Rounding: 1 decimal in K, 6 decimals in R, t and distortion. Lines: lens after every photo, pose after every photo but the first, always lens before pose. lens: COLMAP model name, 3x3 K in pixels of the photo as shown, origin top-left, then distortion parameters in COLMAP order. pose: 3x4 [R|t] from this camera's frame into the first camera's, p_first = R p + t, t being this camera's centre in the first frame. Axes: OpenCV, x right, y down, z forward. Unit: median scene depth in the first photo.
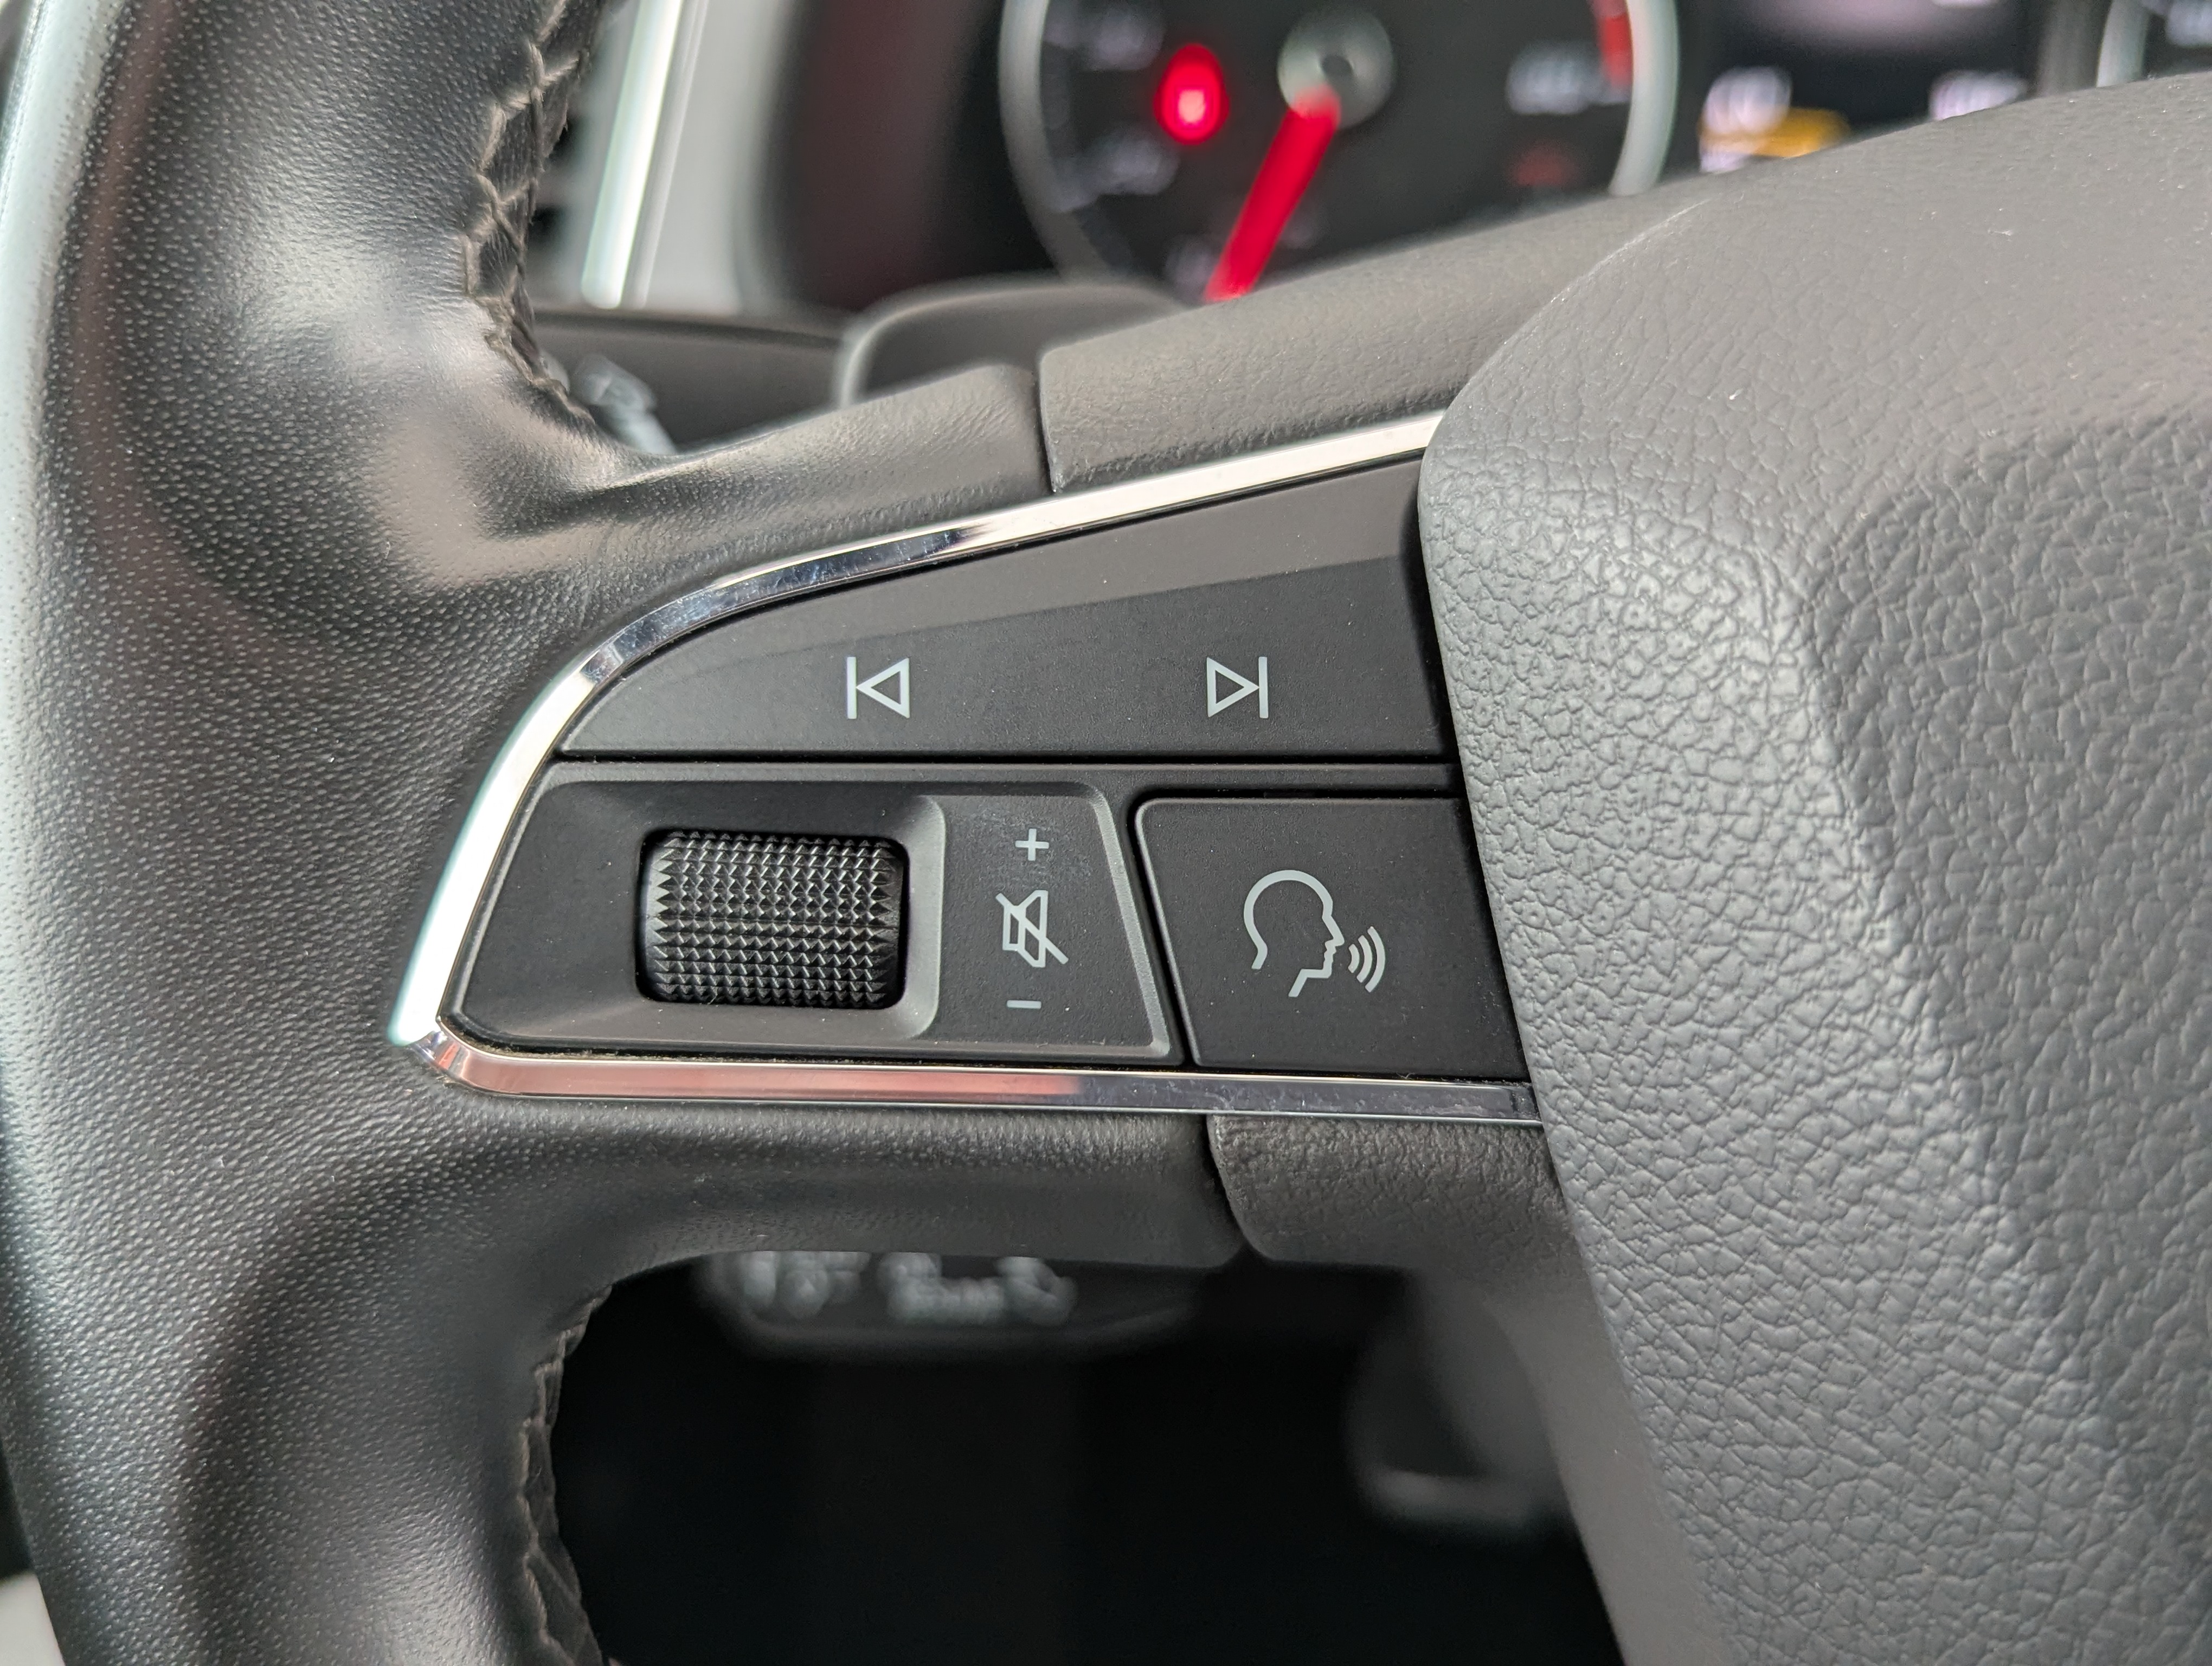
lens RADIAL K [[2145.4, 0, 1120.7], [0, 2145.4, 826.8], [0, 0, 1]] dist [0.009635, 0.000000]
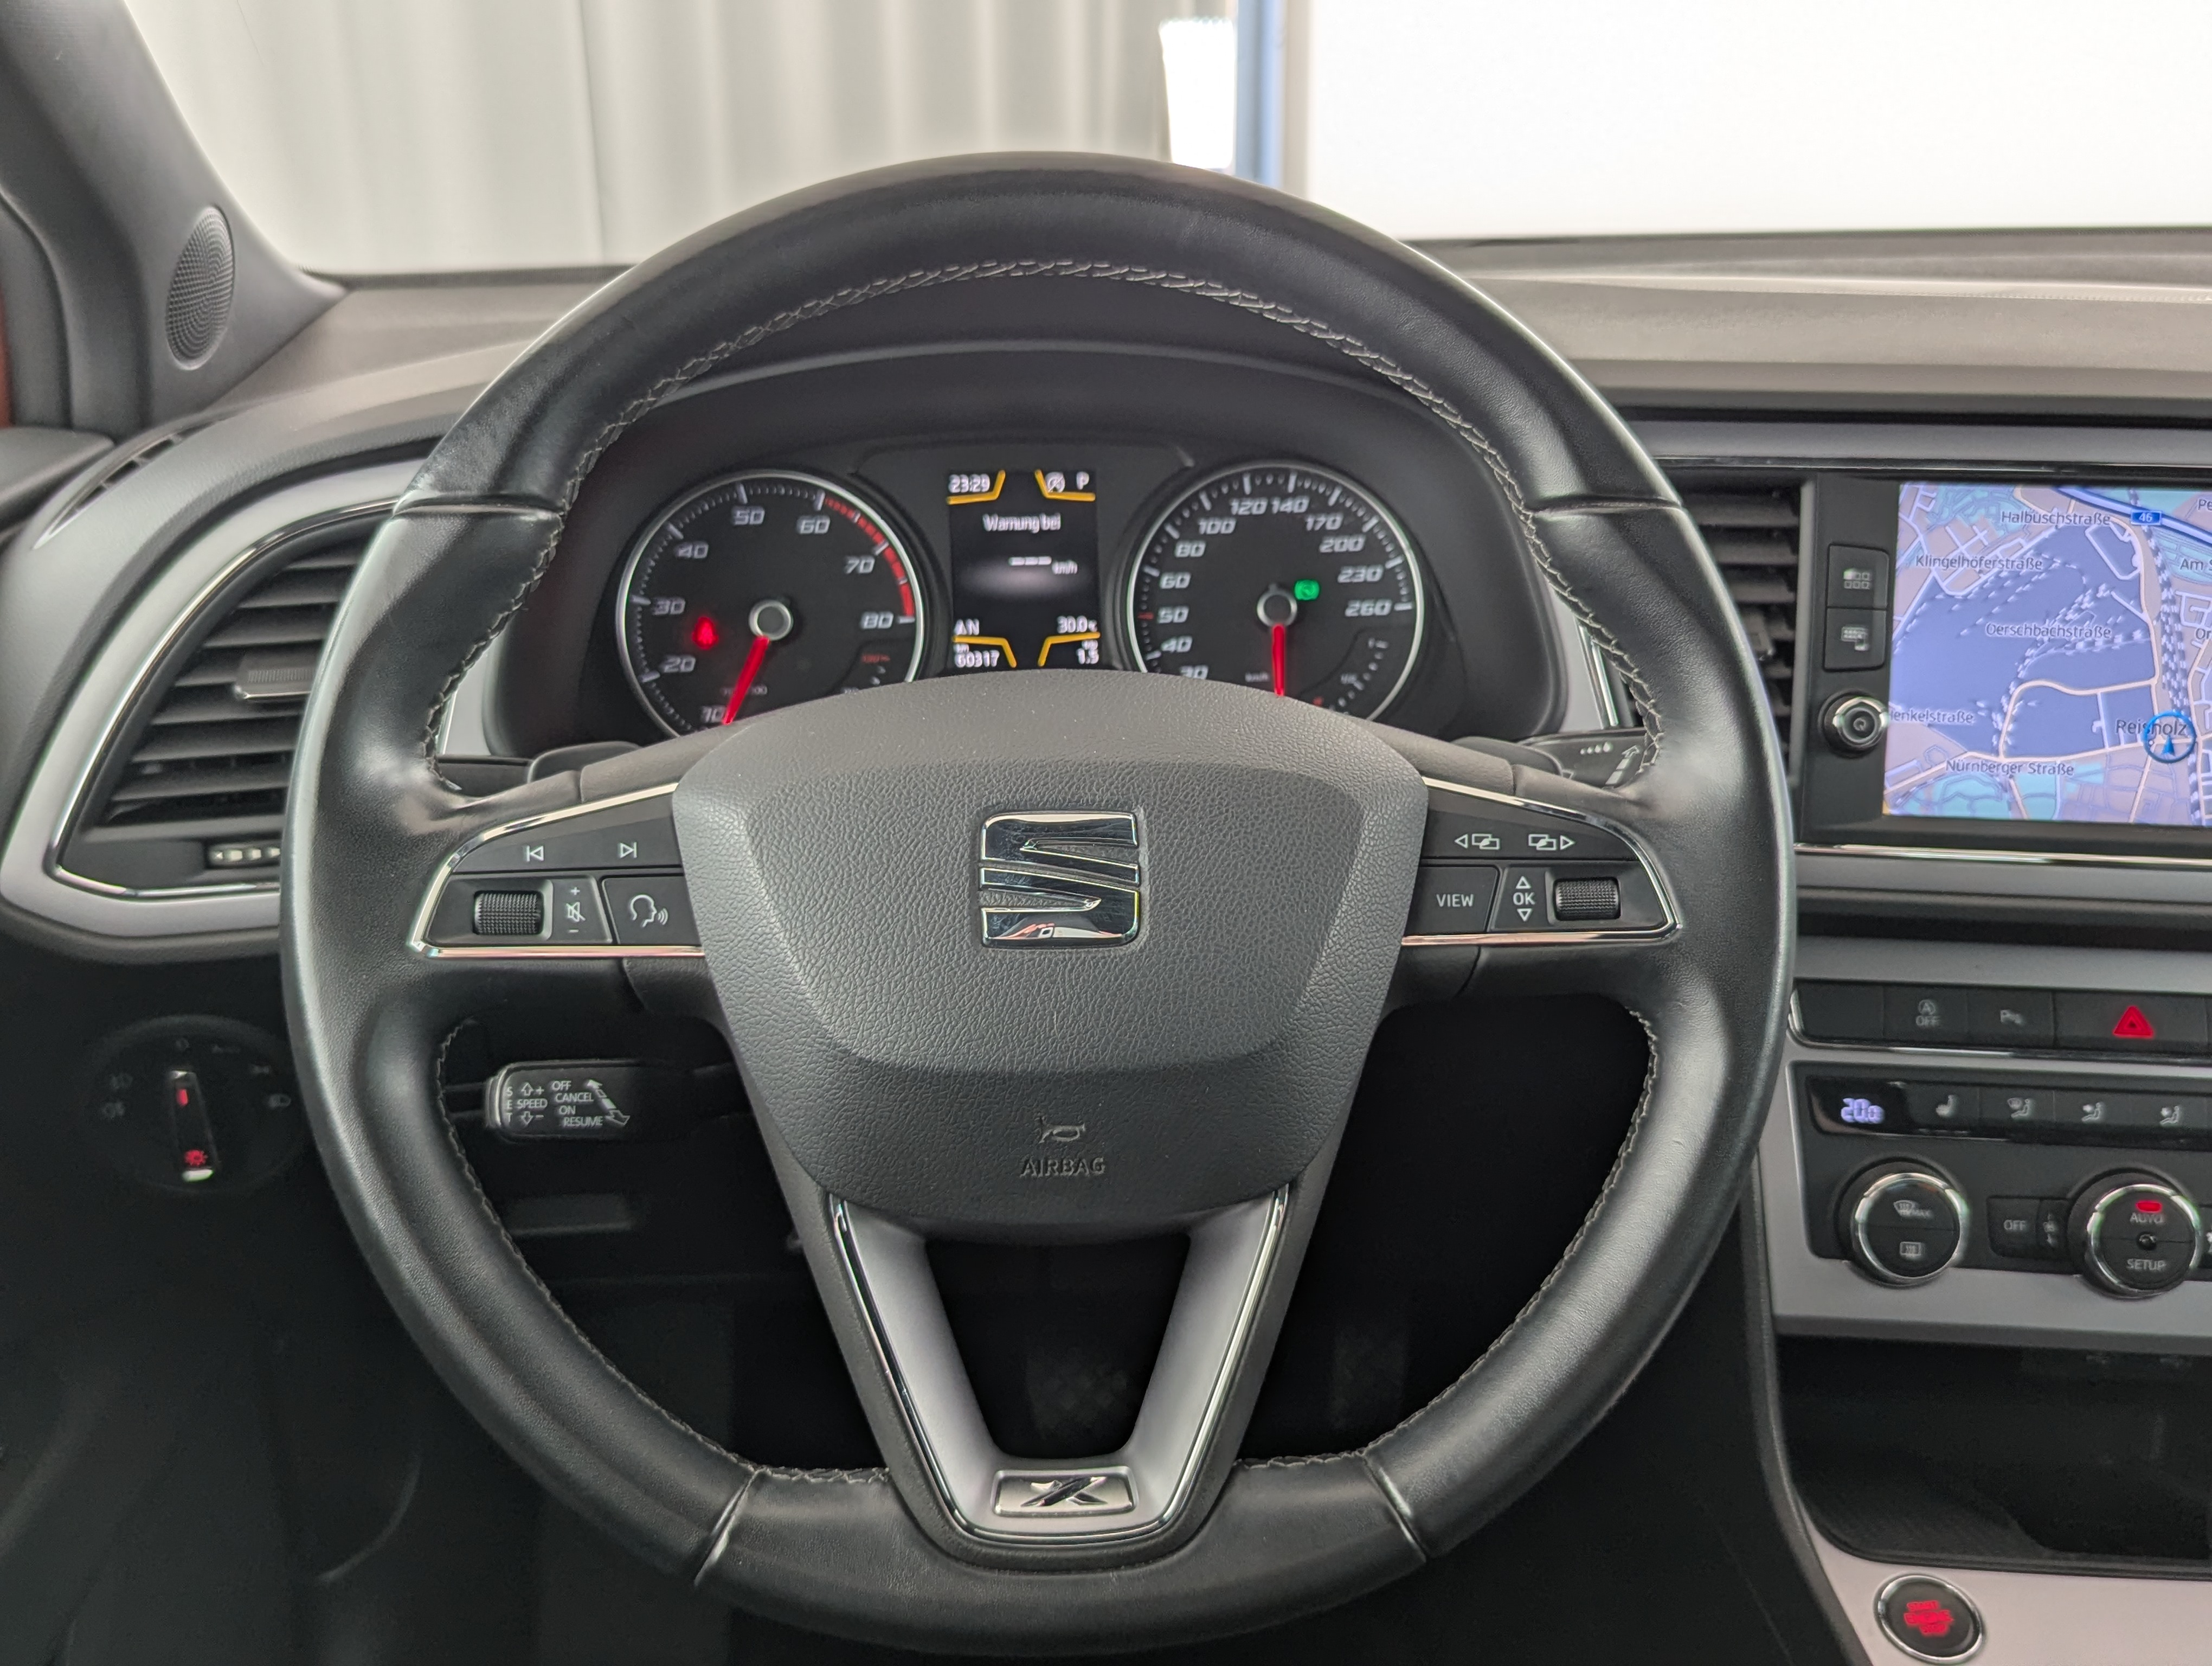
lens RADIAL K [[2145.4, 0, 1100.9], [0, 2145.4, 838.8], [0, 0, 1]] dist [0.009635, 0.000000]
pose [[0.992750, -0.040610, 0.113132, 0.474655], [0.057914, 0.986351, -0.154136, 0.575867], [-0.105328, 0.159571, 0.981551, -2.984399]]
